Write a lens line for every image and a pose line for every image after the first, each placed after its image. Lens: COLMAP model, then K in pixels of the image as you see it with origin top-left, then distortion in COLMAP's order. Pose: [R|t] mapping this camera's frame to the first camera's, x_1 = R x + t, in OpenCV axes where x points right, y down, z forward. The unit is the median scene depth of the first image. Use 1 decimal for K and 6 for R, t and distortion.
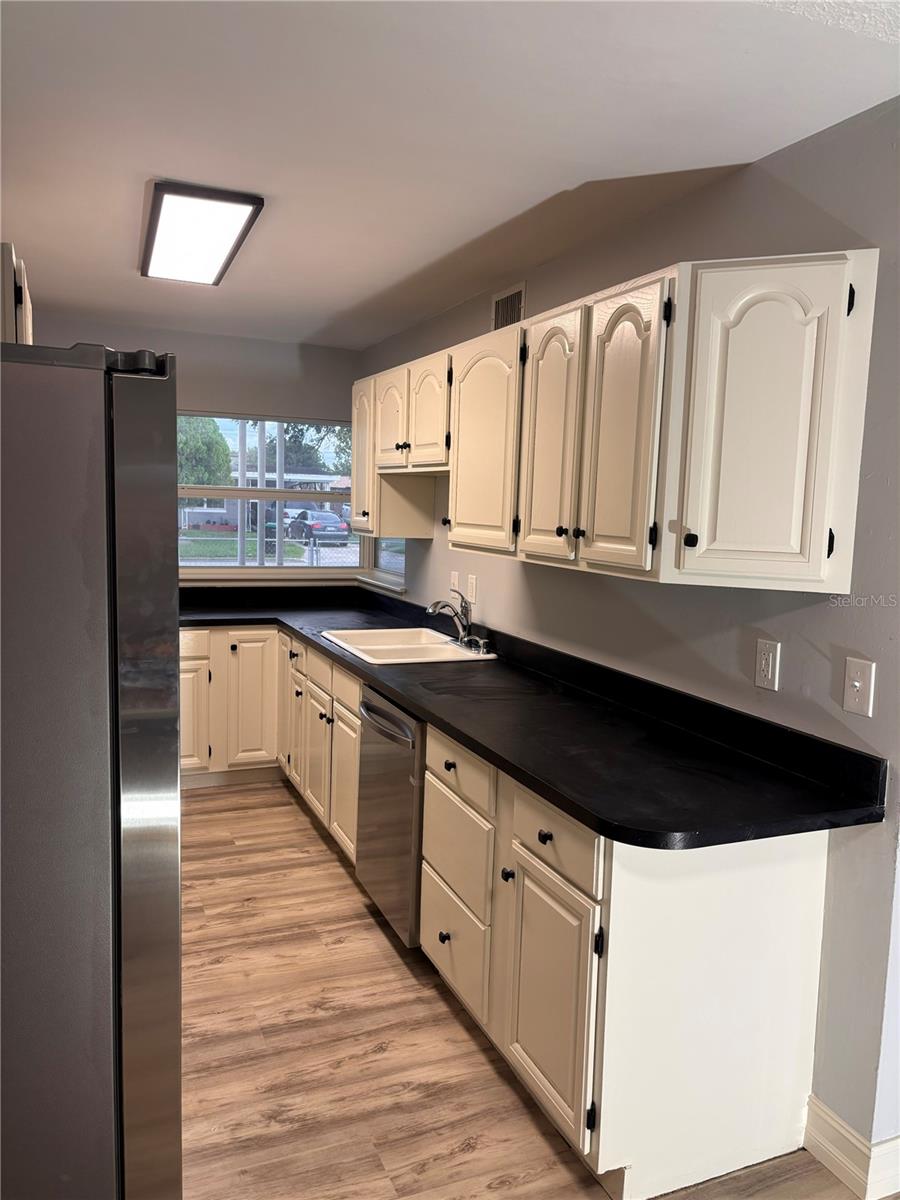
lens RADIAL K [[911.5, 0, 454.2], [0, 911.5, 600.3], [0, 0, 1]] dist [0.004901, -0.012904]
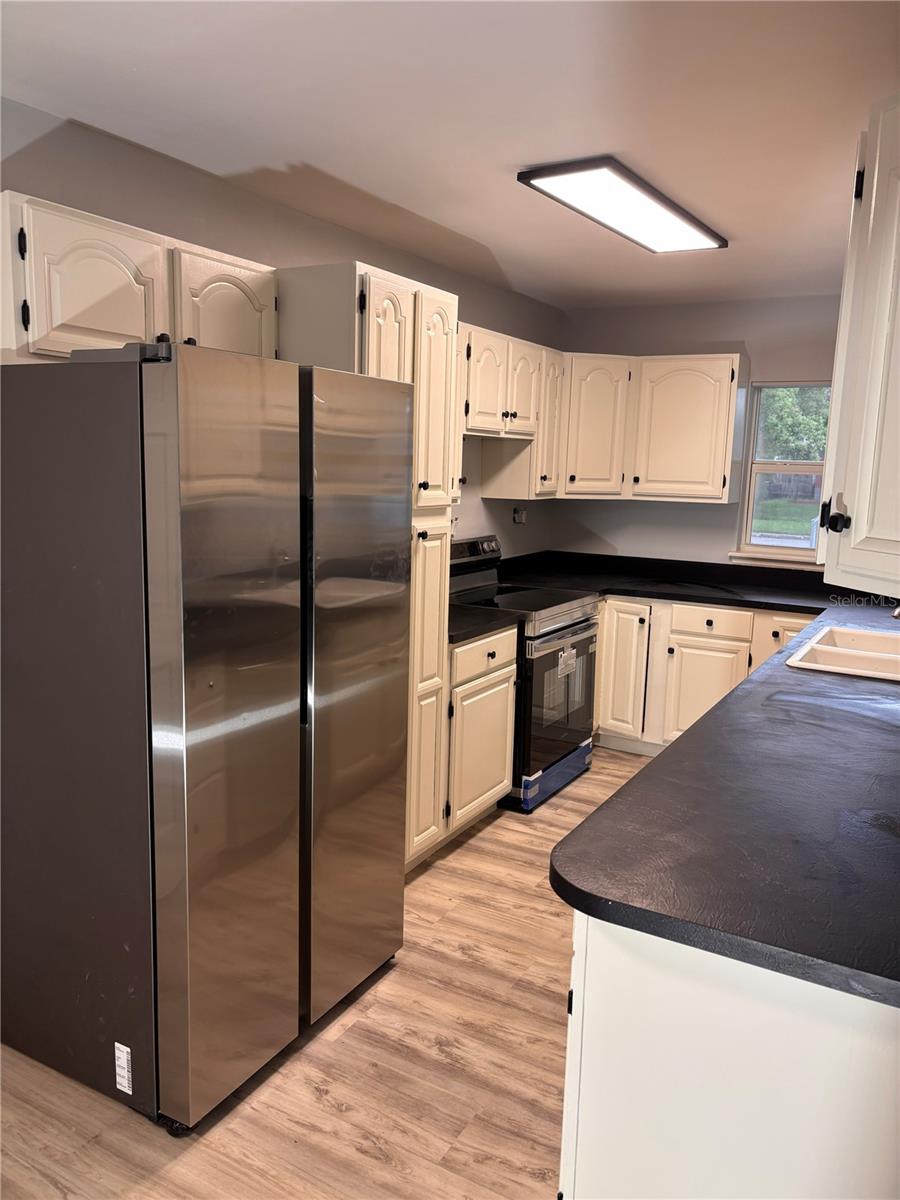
lens RADIAL K [[911.5, 0, 452.8], [0, 911.5, 600.4], [0, 0, 1]] dist [0.004901, -0.012904]
pose [[0.600914, 0.116431, -0.790789, 0.576655], [-0.104013, 0.992312, 0.067063, -0.021272], [0.792518, 0.041953, 0.608404, 0.329772]]
